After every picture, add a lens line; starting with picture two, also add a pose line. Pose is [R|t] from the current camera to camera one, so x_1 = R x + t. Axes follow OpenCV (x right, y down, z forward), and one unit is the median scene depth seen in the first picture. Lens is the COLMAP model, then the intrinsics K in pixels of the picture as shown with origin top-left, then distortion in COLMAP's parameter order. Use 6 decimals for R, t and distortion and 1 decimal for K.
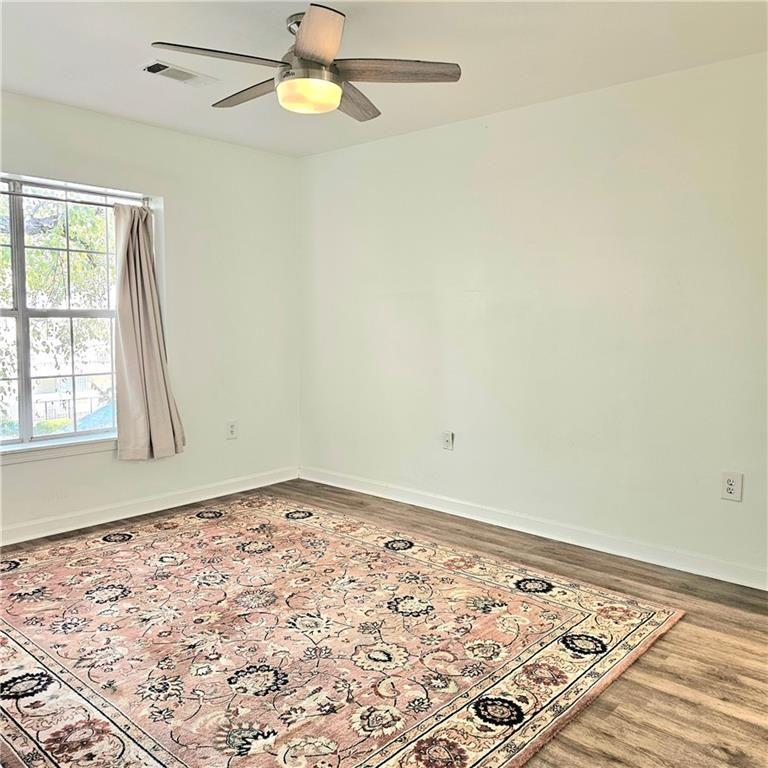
lens RADIAL K [[678.9, 0, 383.7], [0, 678.9, 383.8], [0, 0, 1]] dist [0.072813, -0.074170]
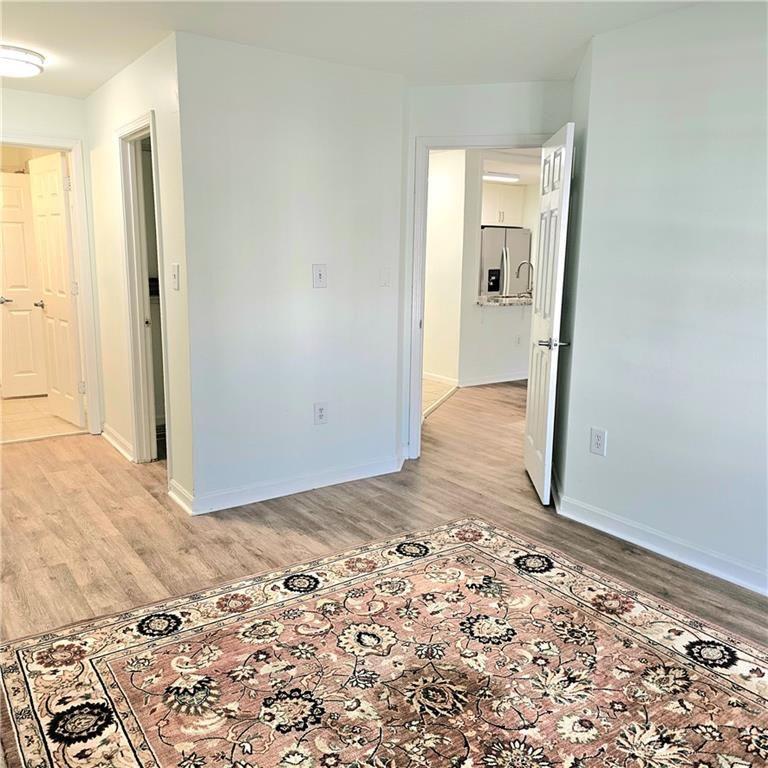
lens RADIAL K [[678.9, 0, 375.9], [0, 678.9, 370.8], [0, 0, 1]] dist [0.072813, -0.074170]
pose [[-0.971678, -0.055374, 0.229728, -0.235753], [0.007633, 0.964295, 0.264719, -0.250801], [-0.236184, 0.258975, -0.936562, 1.935998]]
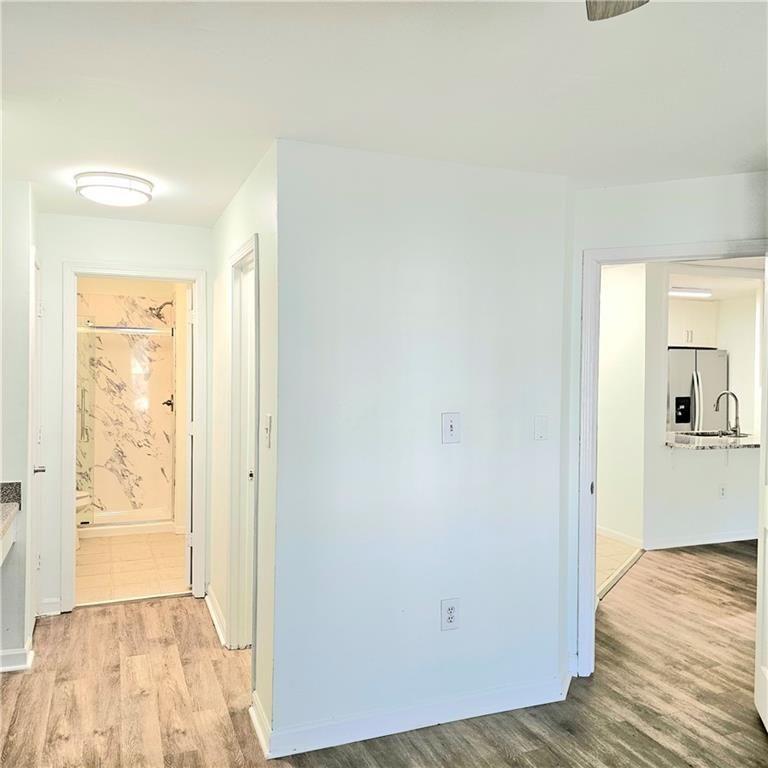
lens RADIAL K [[678.9, 0, 378.1], [0, 678.9, 376.9], [0, 0, 1]] dist [0.072813, -0.074170]
pose [[-0.888904, -0.020401, 0.457639, -0.165152], [0.031335, 0.993960, 0.105173, -0.268734], [-0.457021, 0.107829, -0.882896, 1.528069]]
